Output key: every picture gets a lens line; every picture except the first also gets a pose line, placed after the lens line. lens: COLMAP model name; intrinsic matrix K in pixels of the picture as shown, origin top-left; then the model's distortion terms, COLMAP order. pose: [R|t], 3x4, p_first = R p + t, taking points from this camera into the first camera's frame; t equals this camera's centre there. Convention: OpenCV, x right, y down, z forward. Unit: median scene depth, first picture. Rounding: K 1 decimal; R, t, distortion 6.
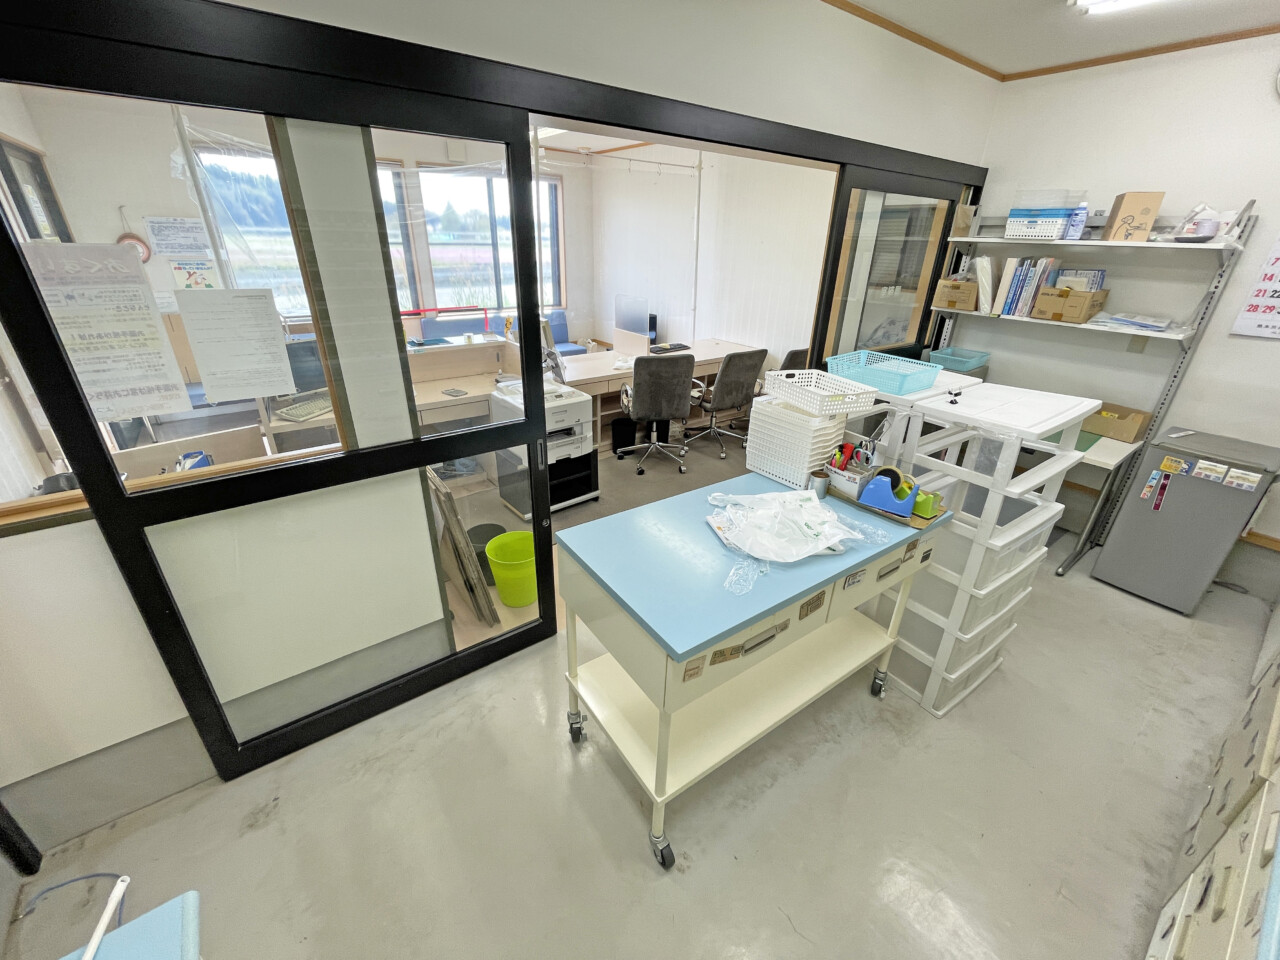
lens RADIAL K [[514.5, 0, 640.0], [0, 514.5, 480.0], [0, 0, 1]] dist [-0.016260, -0.000241]
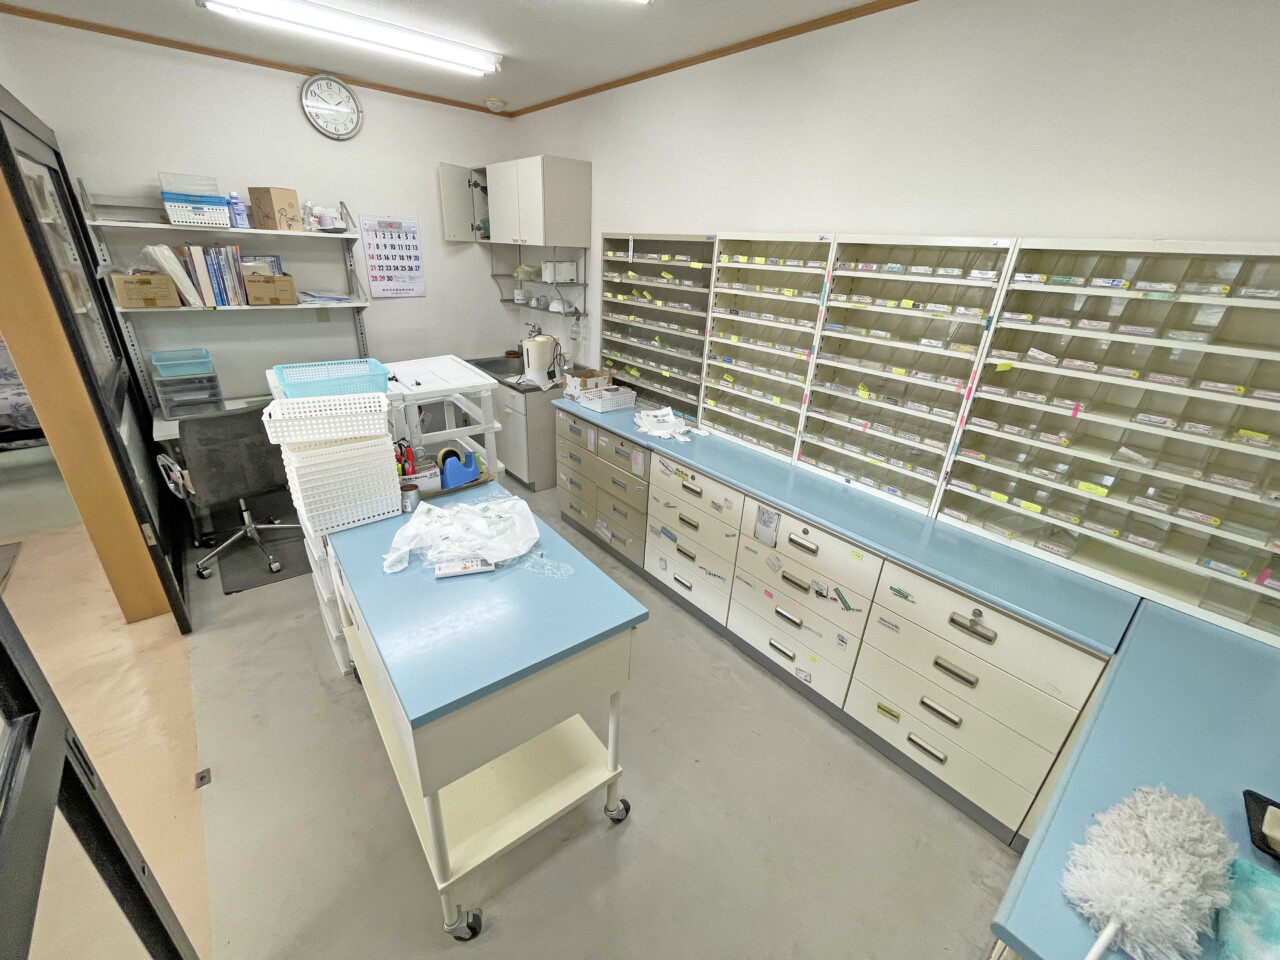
lens RADIAL K [[514.5, 0, 640.0], [0, 514.5, 480.0], [0, 0, 1]] dist [-0.016260, -0.000241]
pose [[-0.076135, -0.425626, 0.901691, -0.363997], [0.367101, 0.828830, 0.422229, -0.177964], [-0.927060, 0.363158, 0.093145, 0.319404]]
